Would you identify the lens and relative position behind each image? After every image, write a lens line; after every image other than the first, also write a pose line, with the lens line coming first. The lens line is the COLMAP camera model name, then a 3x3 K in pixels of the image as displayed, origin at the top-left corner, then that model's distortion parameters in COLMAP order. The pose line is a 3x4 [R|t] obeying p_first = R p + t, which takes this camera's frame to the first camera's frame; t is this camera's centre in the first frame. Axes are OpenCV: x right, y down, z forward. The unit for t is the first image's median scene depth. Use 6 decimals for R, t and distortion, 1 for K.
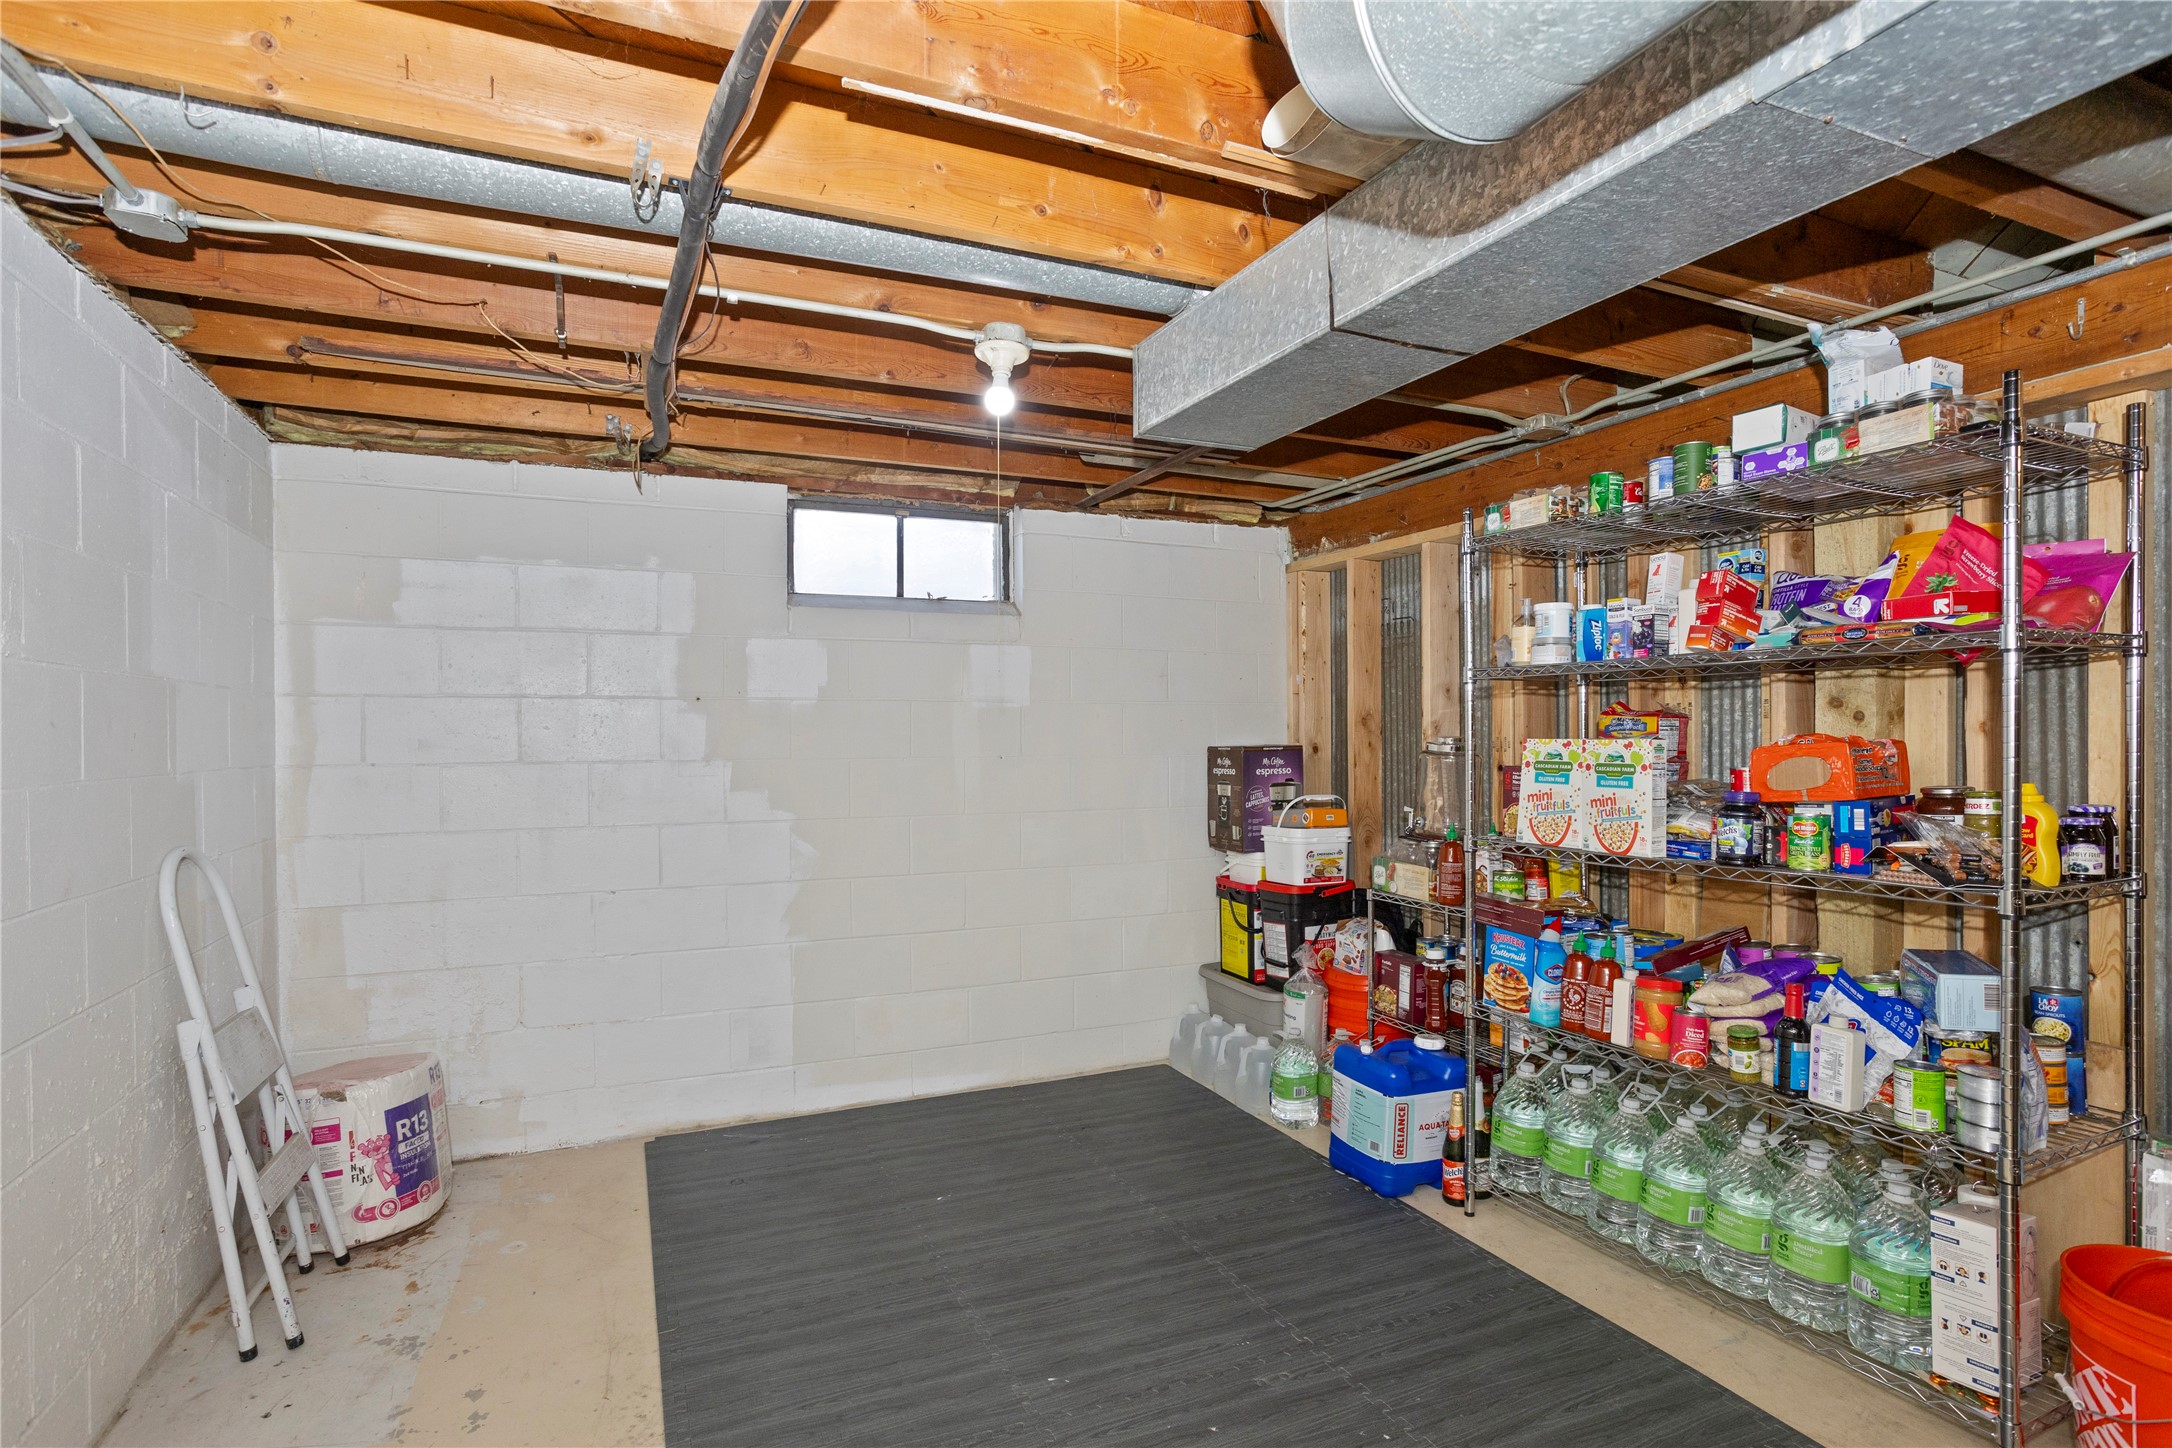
lens RADIAL K [[1083.4, 0, 1081.9], [0, 1083.4, 715.8], [0, 0, 1]] dist [-0.060210, 0.036295]
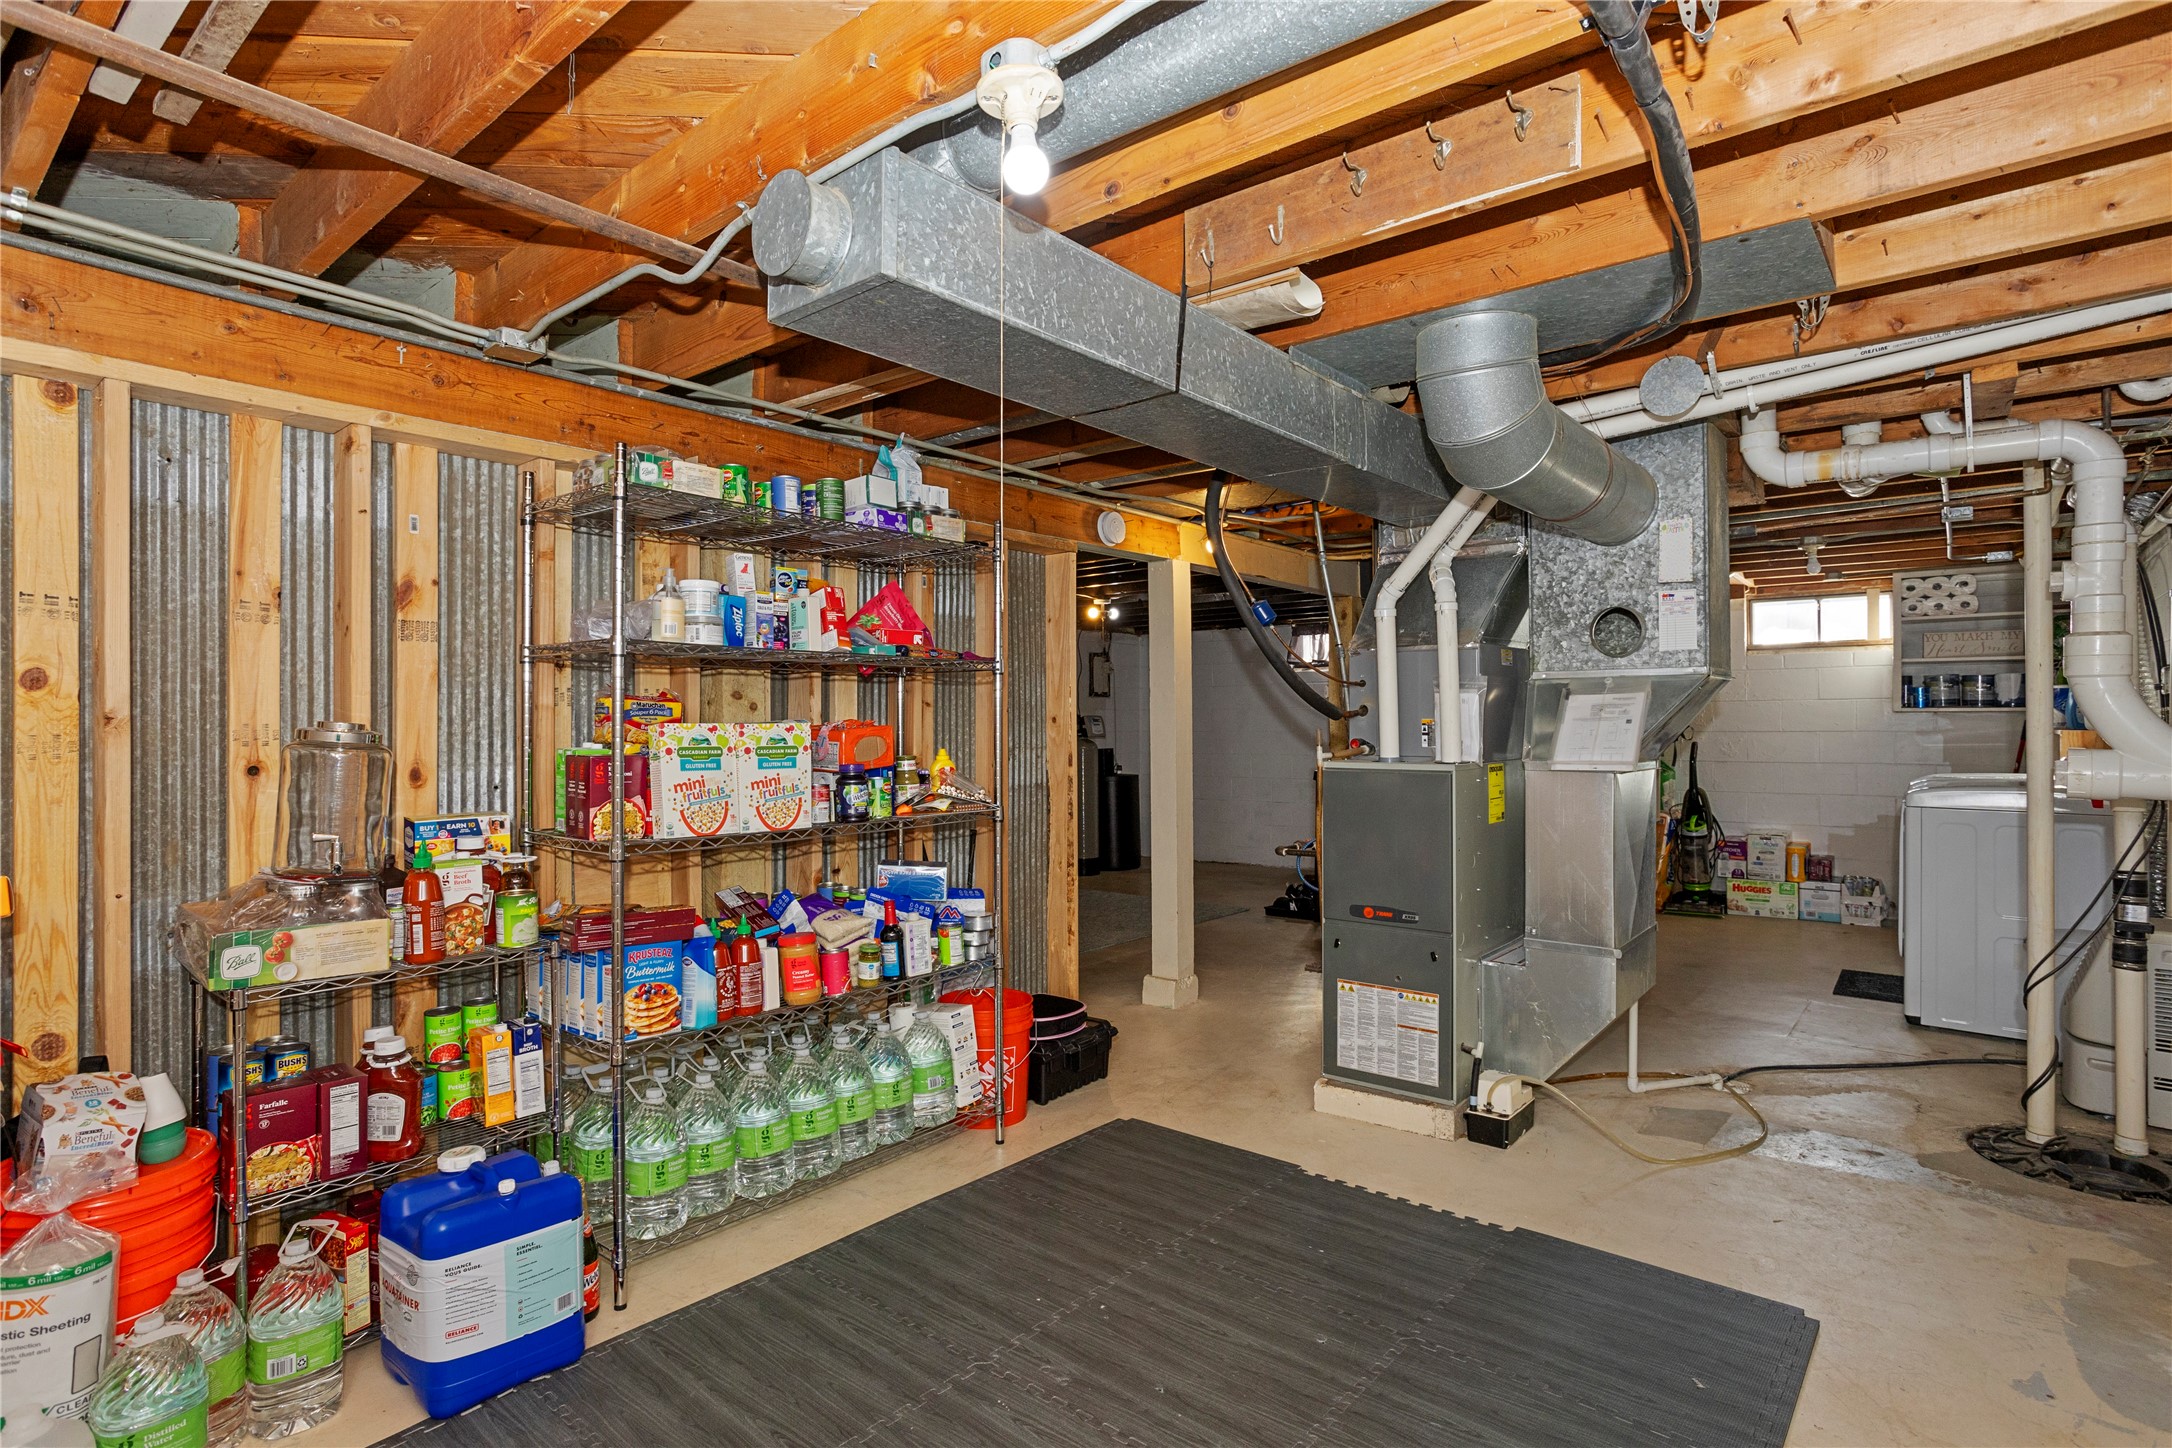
lens RADIAL K [[1083.4, 0, 1081.9], [0, 1083.4, 715.8], [0, 0, 1]] dist [-0.060210, 0.036295]
pose [[-0.439517, 0.013306, 0.898136, -0.598784], [-0.011585, 0.999723, -0.020480, 0.032267], [-0.898160, -0.019406, -0.439241, 1.183944]]
